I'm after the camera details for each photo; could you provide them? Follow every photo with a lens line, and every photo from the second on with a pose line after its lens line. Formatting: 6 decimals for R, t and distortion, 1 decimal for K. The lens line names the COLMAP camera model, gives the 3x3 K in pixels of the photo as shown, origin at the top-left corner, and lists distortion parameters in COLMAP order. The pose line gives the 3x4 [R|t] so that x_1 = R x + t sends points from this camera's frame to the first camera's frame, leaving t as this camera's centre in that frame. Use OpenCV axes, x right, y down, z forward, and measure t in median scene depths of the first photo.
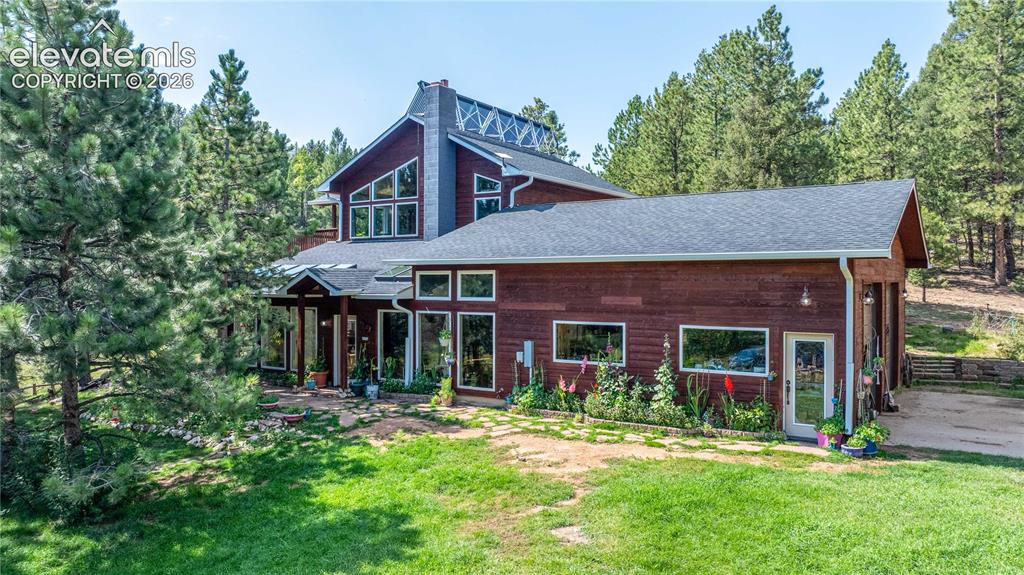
lens RADIAL K [[730.7, 0, 512.0], [0, 730.7, 287.5], [0, 0, 1]] dist [-0.005739, -0.000414]
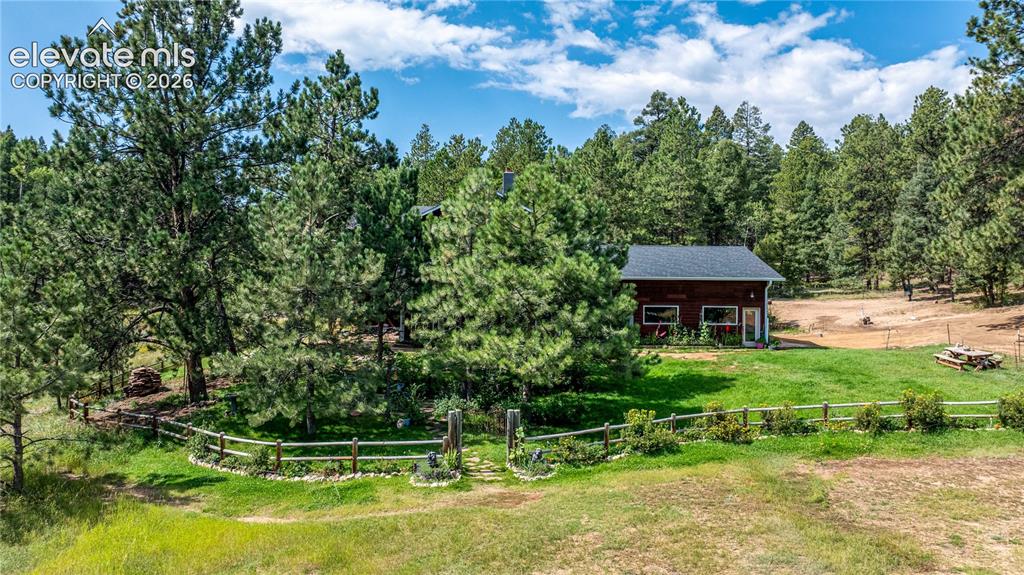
lens RADIAL K [[730.7, 0, 512.0], [0, 730.7, 287.5], [0, 0, 1]] dist [-0.005739, -0.000414]
pose [[0.803957, 0.004724, 0.594668, -1.561081], [-0.001821, 0.999983, -0.005483, 0.003503], [-0.594684, 0.003325, 0.803953, -0.529673]]
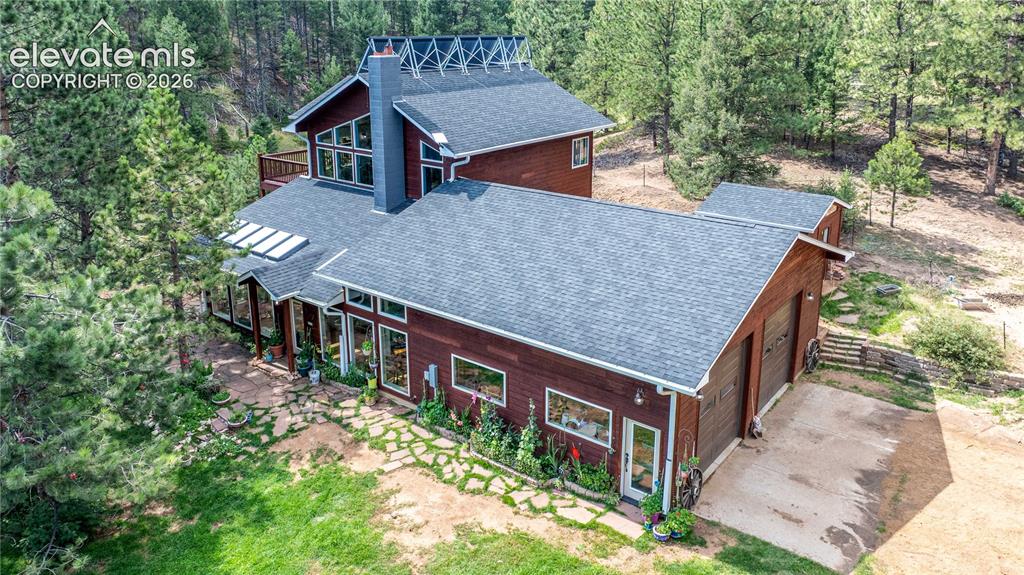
lens RADIAL K [[739.3, 0, 510.3], [0, 739.3, 230.5], [0, 0, 1]] dist [-0.005646, -0.002477]
pose [[0.995976, 0.018255, -0.087738, 0.241370], [0.004721, 0.966986, 0.254787, -0.423854], [0.089492, -0.254176, 0.963009, -0.040722]]
